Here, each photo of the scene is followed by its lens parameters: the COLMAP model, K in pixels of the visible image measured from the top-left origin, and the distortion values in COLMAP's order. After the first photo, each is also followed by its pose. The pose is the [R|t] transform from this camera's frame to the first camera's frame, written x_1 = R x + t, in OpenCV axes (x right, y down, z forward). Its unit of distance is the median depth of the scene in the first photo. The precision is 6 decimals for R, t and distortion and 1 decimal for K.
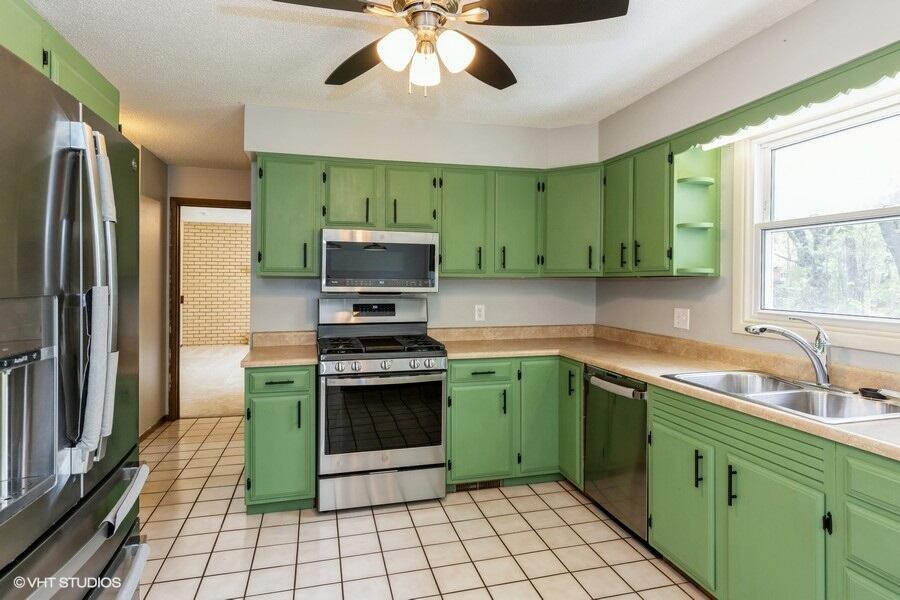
lens RADIAL K [[506.0, 0, 456.9], [0, 506.0, 286.7], [0, 0, 1]] dist [0.006963, 0.000266]
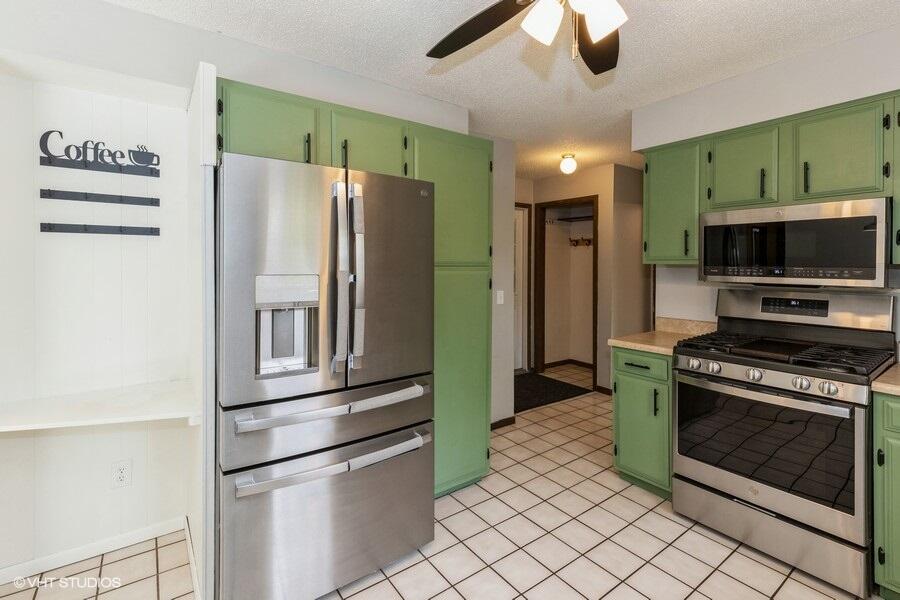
lens RADIAL K [[413.0, 0, 438.4], [0, 413.0, 267.7], [0, 0, 1]] dist [-0.002667, 0.000115]
pose [[0.338205, 0.002845, -0.941068, 0.281983], [-0.011896, 0.999928, -0.001253, -0.007711], [0.940997, 0.011619, 0.338215, 0.286099]]
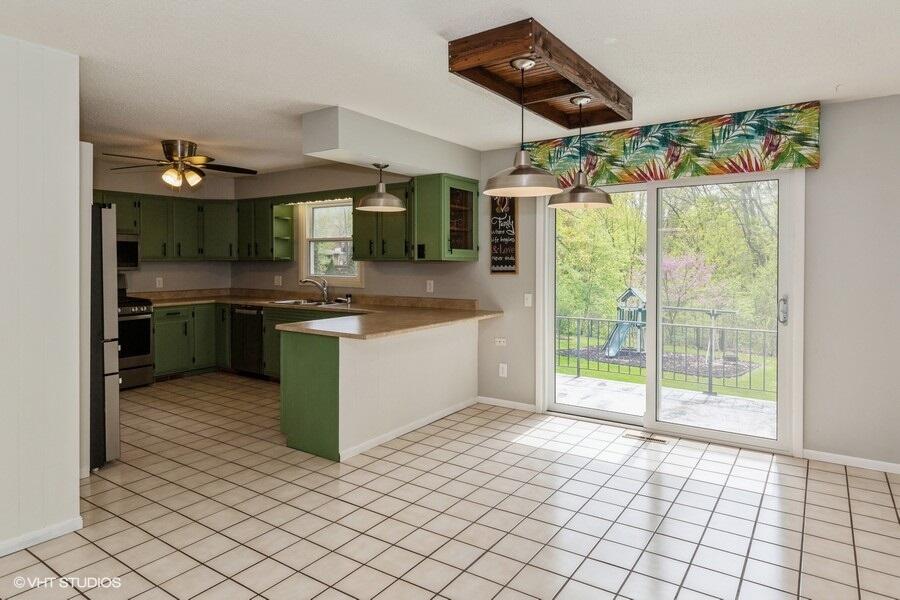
lens RADIAL K [[546.7, 0, 456.9], [0, 546.7, 272.7], [0, 0, 1]] dist [-0.003150, -0.000423]
pose [[0.756298, -0.016524, 0.654018, -0.452582], [0.009969, 0.999856, 0.013734, 0.006586], [-0.654151, -0.003867, 0.756354, -1.137345]]
